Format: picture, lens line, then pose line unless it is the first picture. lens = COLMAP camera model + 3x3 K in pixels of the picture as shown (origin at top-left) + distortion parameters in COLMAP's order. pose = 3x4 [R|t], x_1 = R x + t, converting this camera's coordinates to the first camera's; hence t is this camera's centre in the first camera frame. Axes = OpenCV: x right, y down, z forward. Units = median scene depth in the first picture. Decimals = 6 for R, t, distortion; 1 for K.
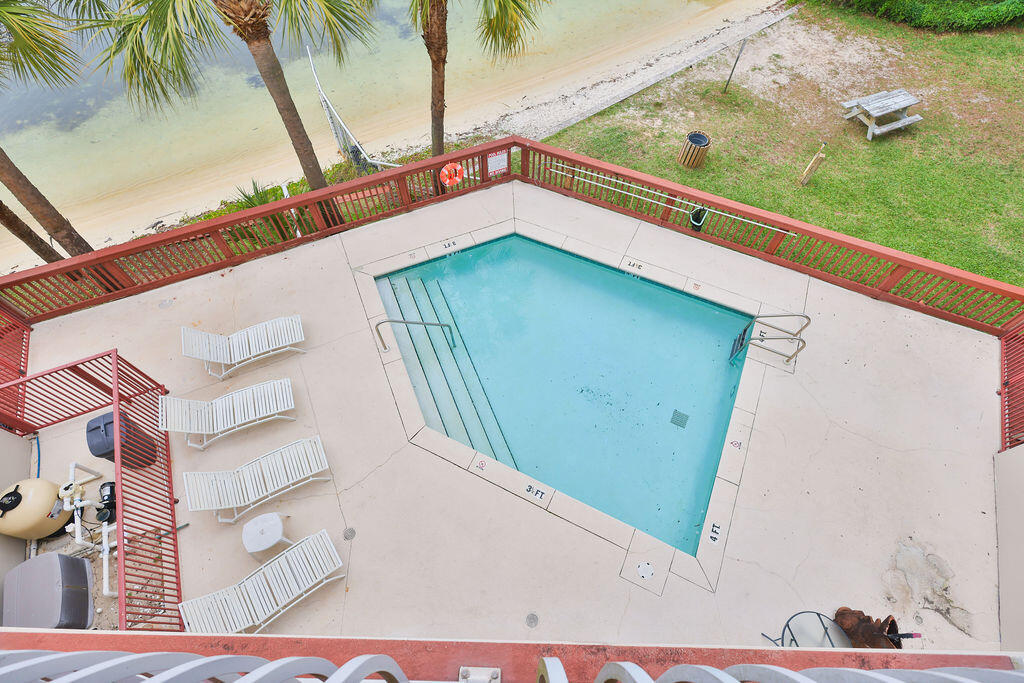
lens RADIAL K [[501.3, 0, 509.3], [0, 501.3, 344.4], [0, 0, 1]] dist [0.001275, 0.001133]
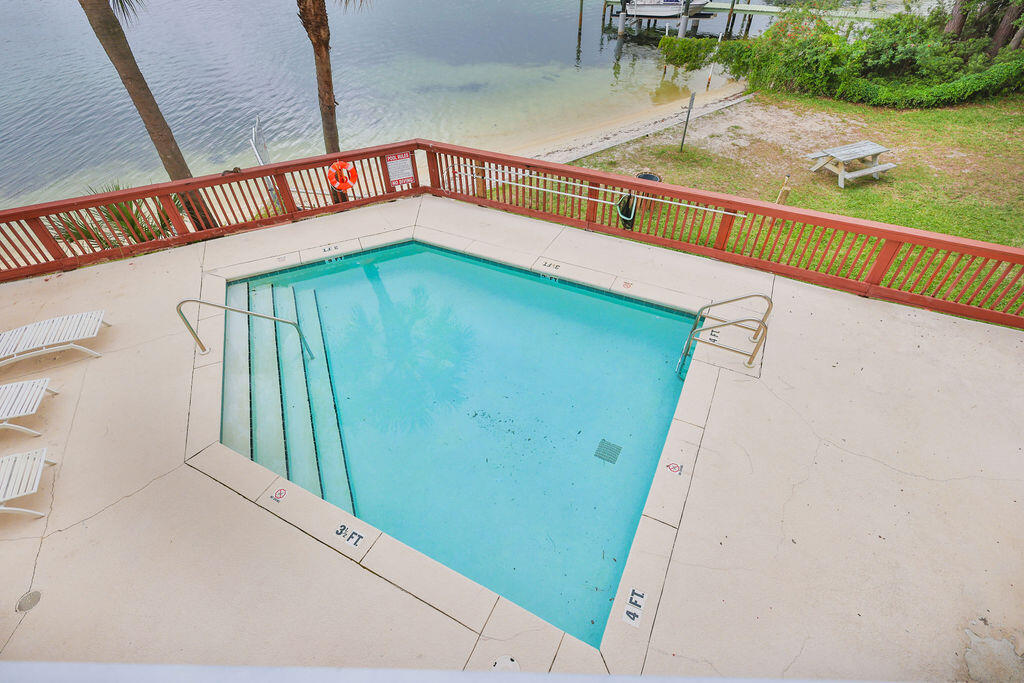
lens RADIAL K [[501.3, 0, 509.3], [0, 501.3, 344.4], [0, 0, 1]] dist [0.001275, 0.001133]
pose [[0.999537, -0.001312, -0.030397, 0.197949], [-0.006767, 0.964462, -0.264134, 0.167361], [0.029663, 0.264218, 0.964007, 0.249975]]
